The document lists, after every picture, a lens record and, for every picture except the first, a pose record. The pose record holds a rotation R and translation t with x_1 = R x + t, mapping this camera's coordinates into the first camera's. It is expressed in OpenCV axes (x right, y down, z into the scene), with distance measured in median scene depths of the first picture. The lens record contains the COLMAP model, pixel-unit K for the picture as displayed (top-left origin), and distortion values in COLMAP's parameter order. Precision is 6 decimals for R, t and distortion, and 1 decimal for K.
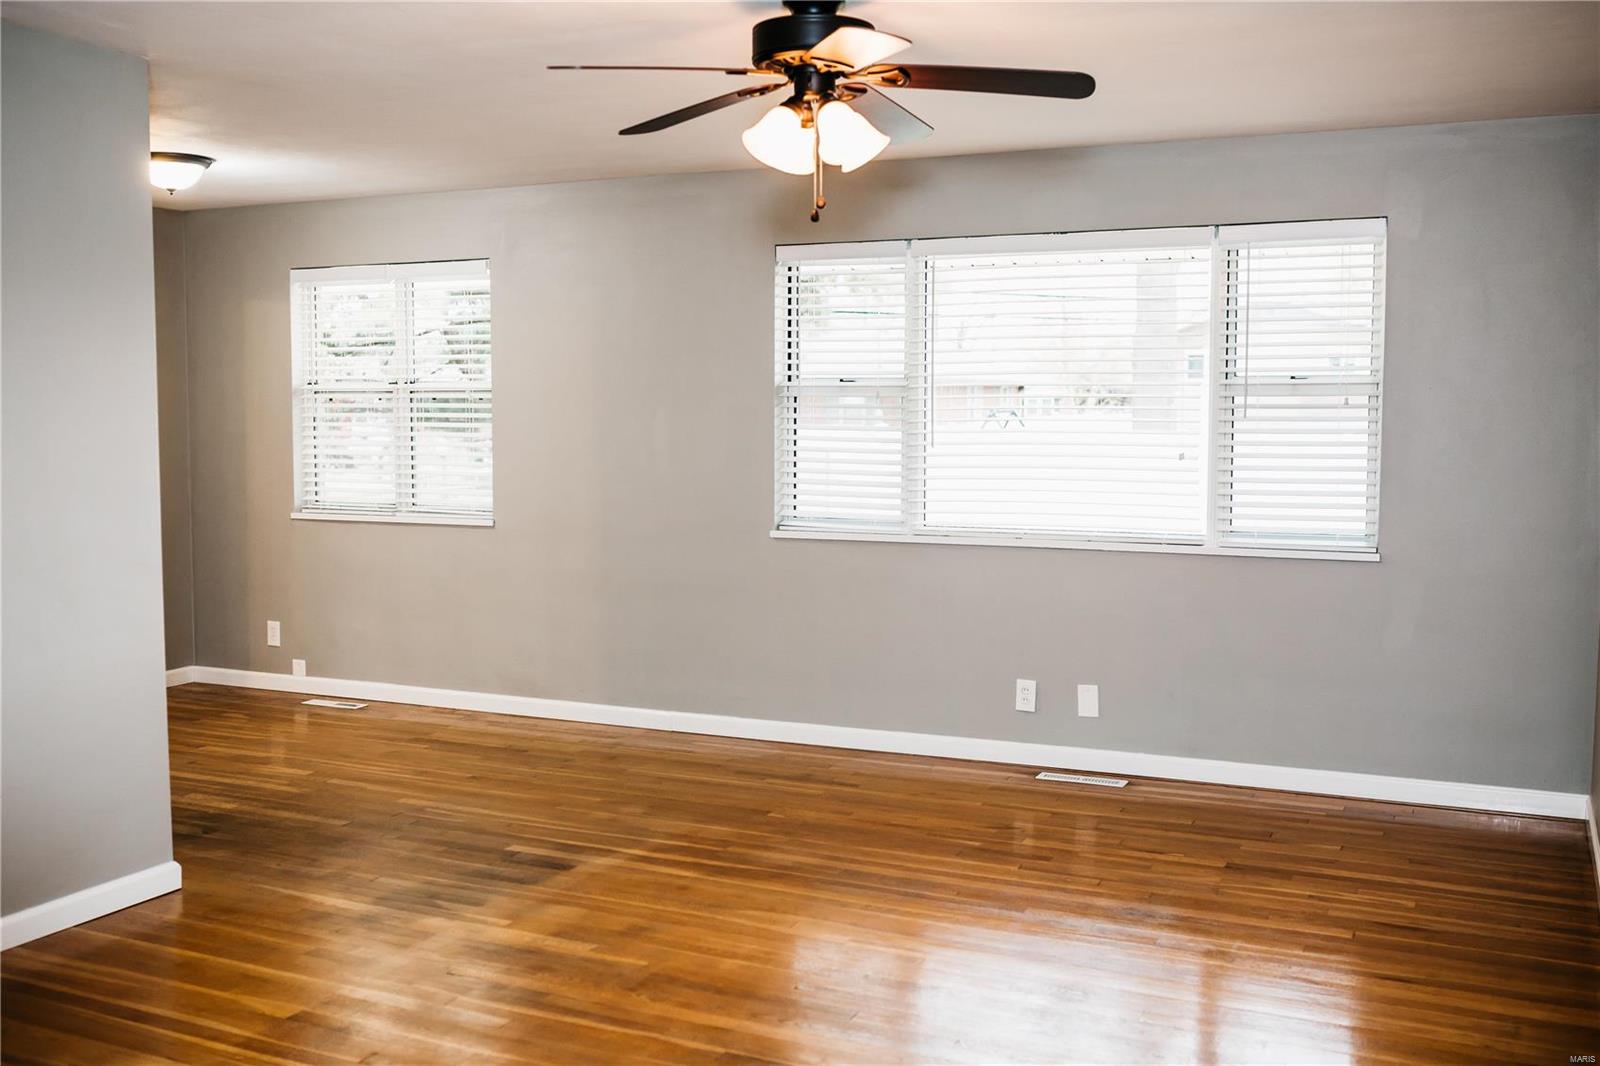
lens RADIAL K [[1585.8, 0, 800.0], [0, 1585.8, 533.0], [0, 0, 1]] dist [-0.070331, 0.095894]
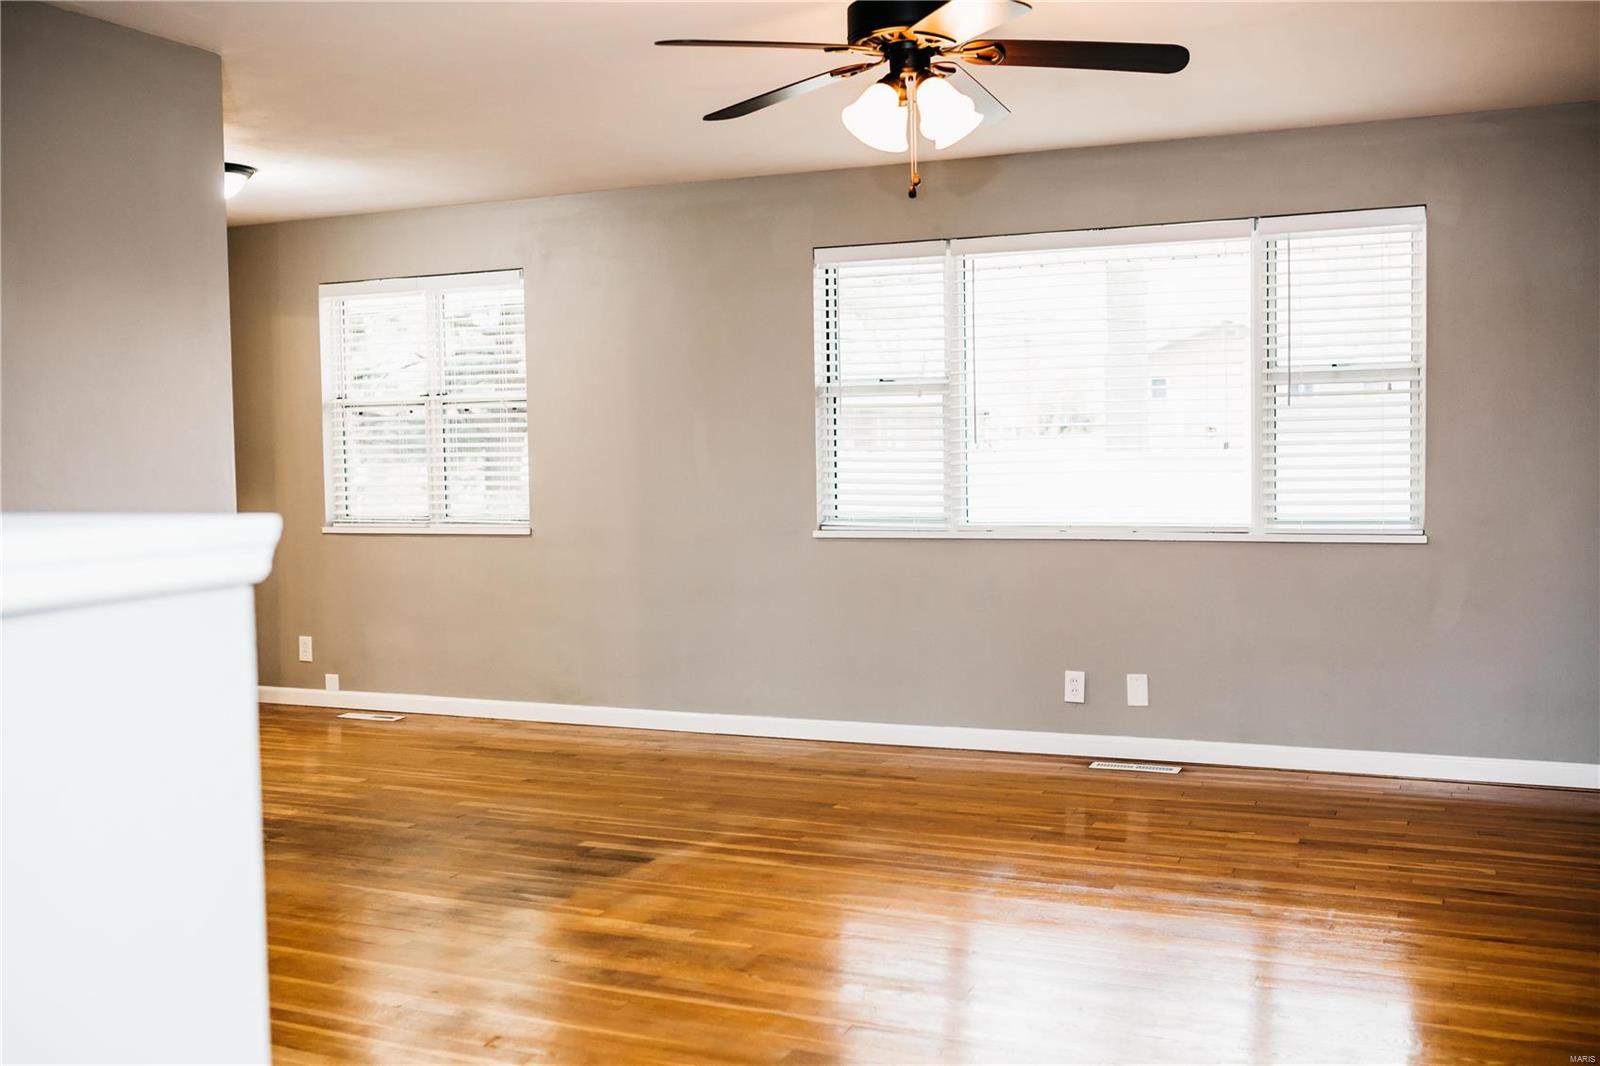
lens RADIAL K [[1561.6, 0, 800.0], [0, 1561.6, 533.0], [0, 0, 1]] dist [-0.066127, 0.086611]
pose [[0.999508, -0.019954, 0.024204, -0.061903], [0.020446, 0.999586, -0.020255, 0.024195], [-0.023790, 0.020740, 0.999502, 0.010047]]
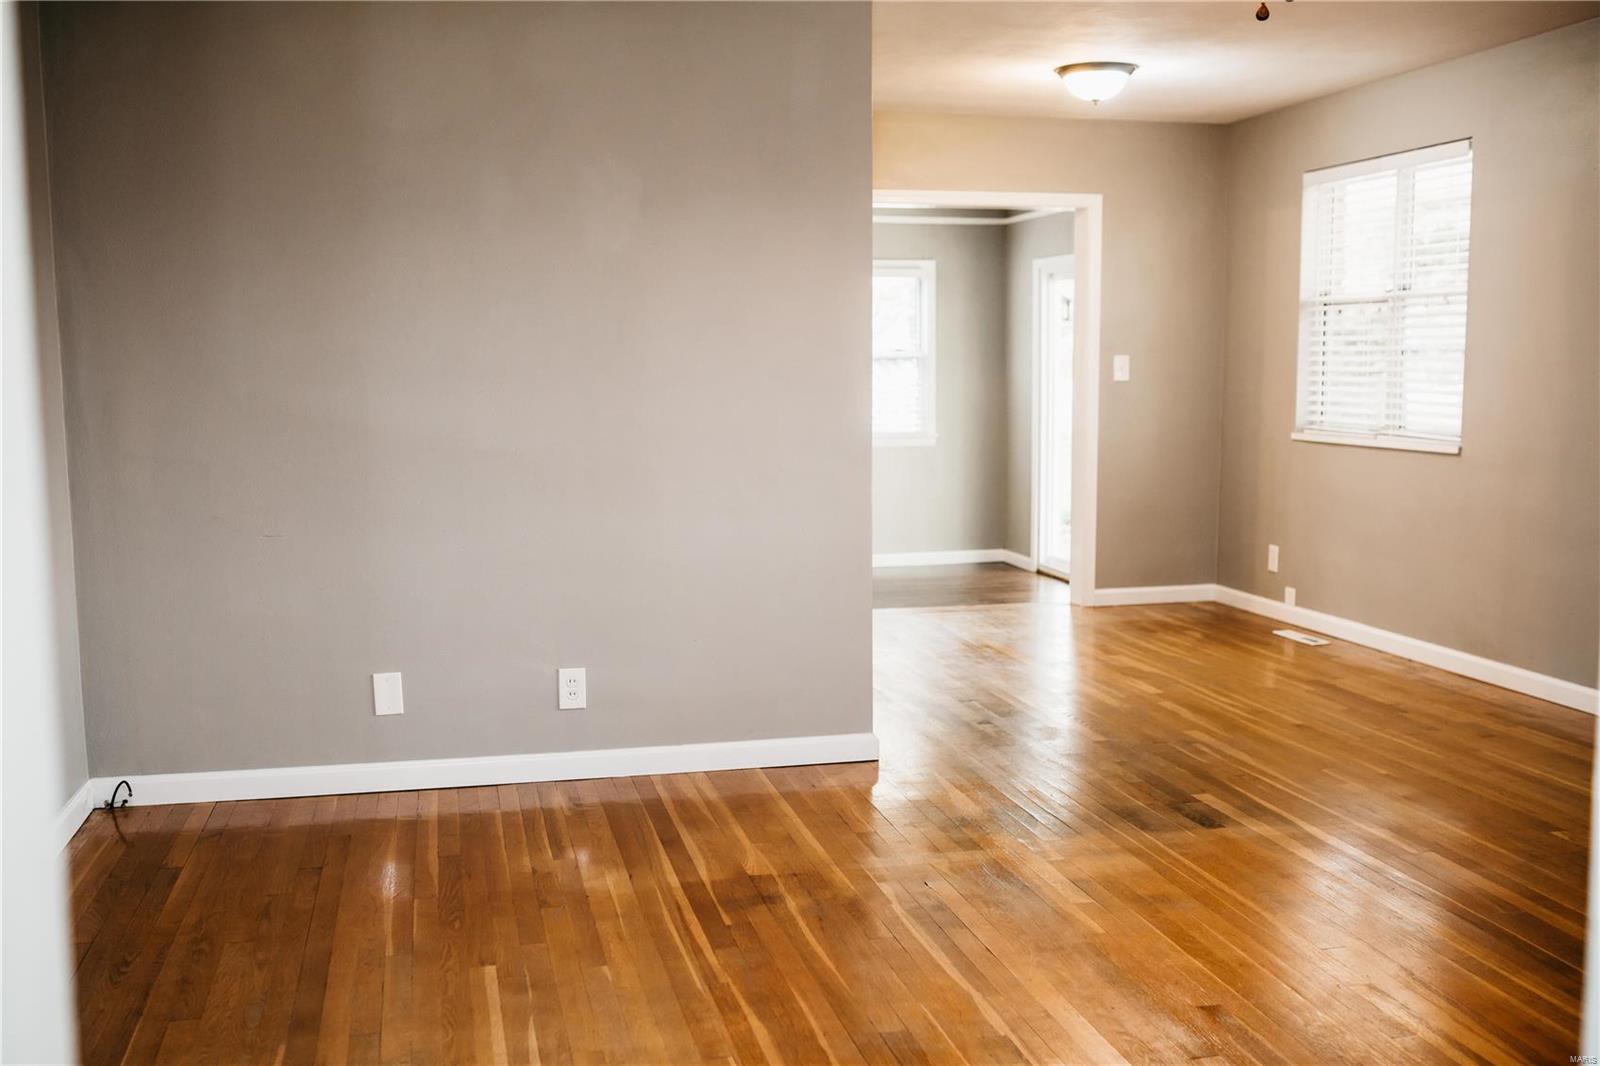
lens RADIAL K [[1578.7, 0, 781.3], [0, 1578.7, 535.6], [0, 0, 1]] dist [0.000763, 0.003410]
pose [[0.622291, 0.086016, -0.778046, 0.327140], [-0.057810, 0.996280, 0.063906, 0.008300], [0.780648, 0.005211, 0.624949, 0.234619]]
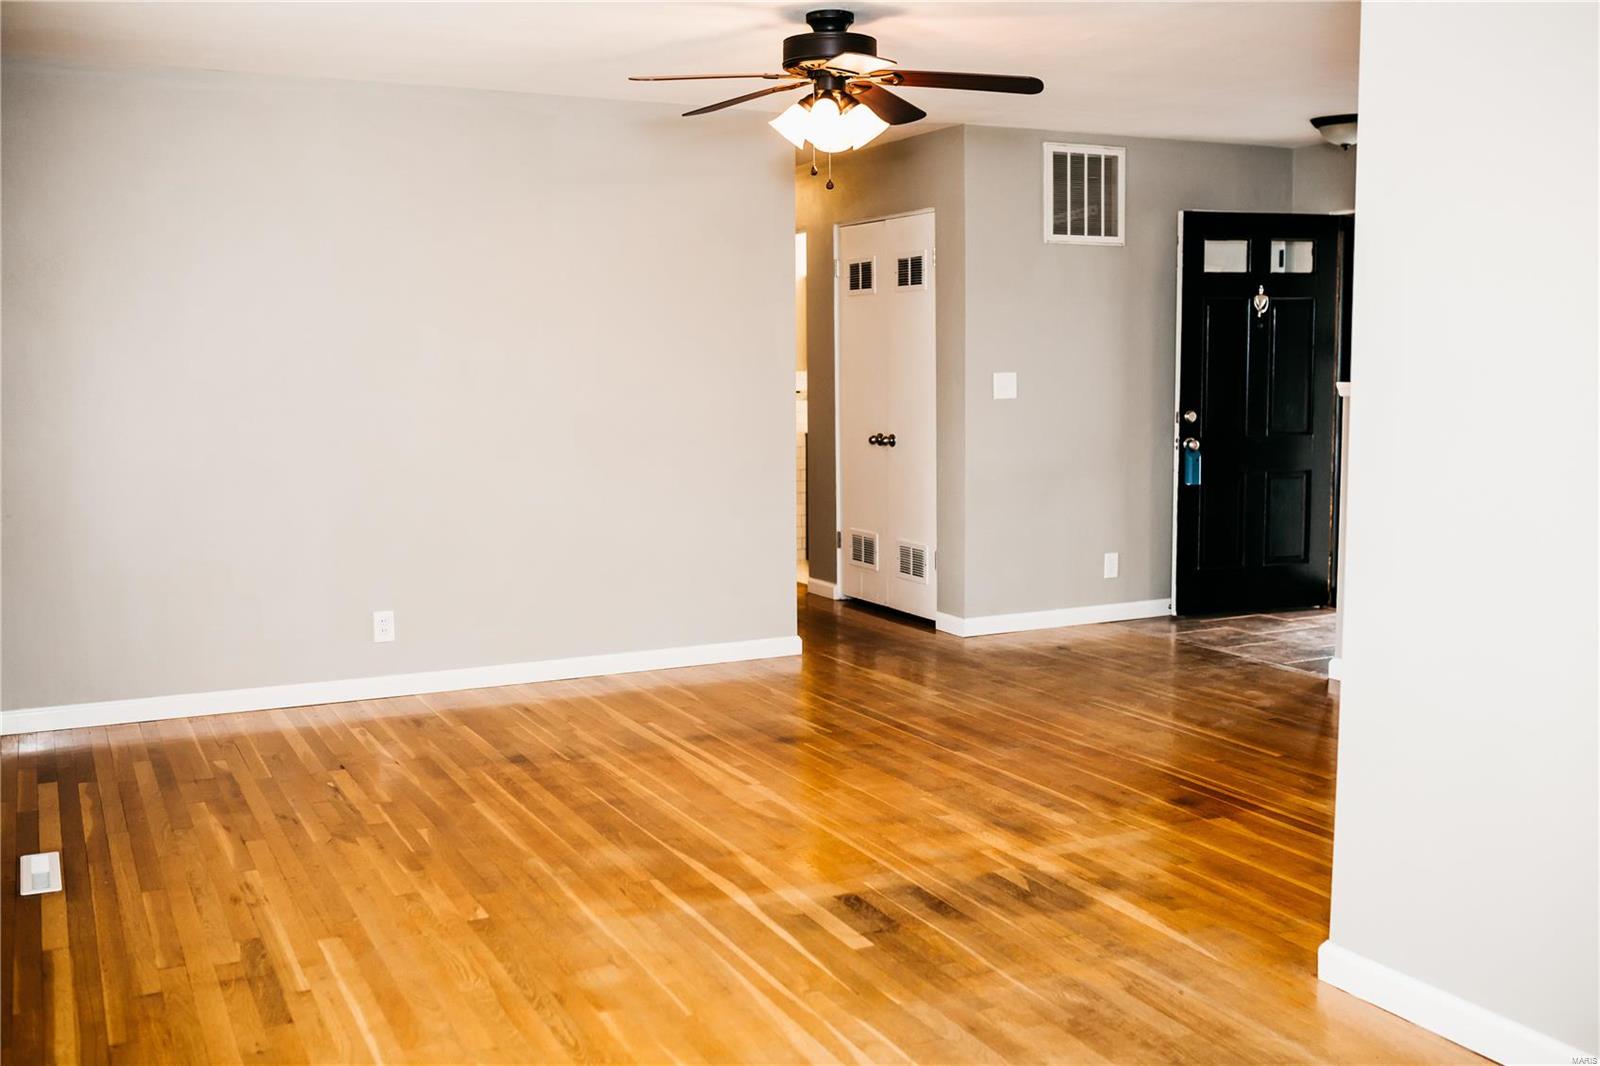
lens RADIAL K [[1561.6, 0, 800.0], [0, 1561.6, 533.0], [0, 0, 1]] dist [-0.066127, 0.086611]
pose [[-0.790978, -0.066695, 0.608199, -0.532138], [0.053132, 0.982798, 0.176874, -0.100515], [-0.609533, 0.172218, -0.773828, 1.414218]]
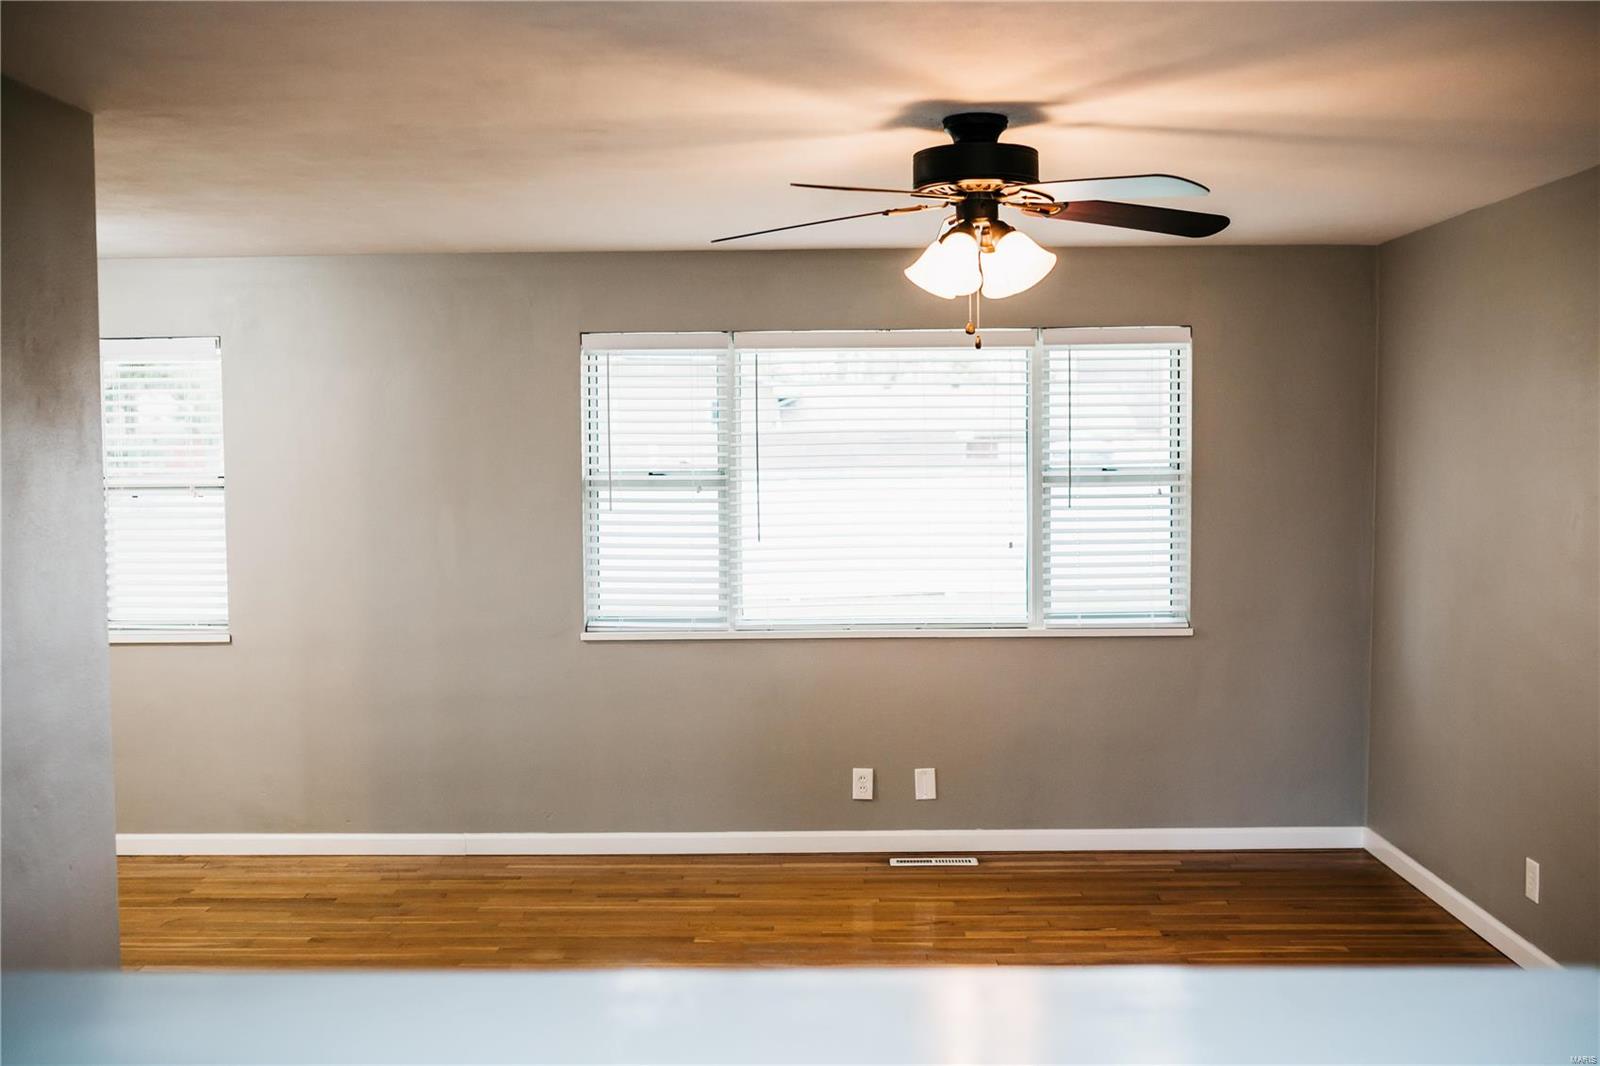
lens RADIAL K [[1561.6, 0, 800.0], [0, 1561.6, 533.0], [0, 0, 1]] dist [-0.066127, 0.086611]
pose [[0.911612, -0.033565, 0.409678, -0.337637], [0.043284, 0.998958, -0.014472, -0.051022], [-0.408766, 0.030925, 0.912115, 0.114409]]
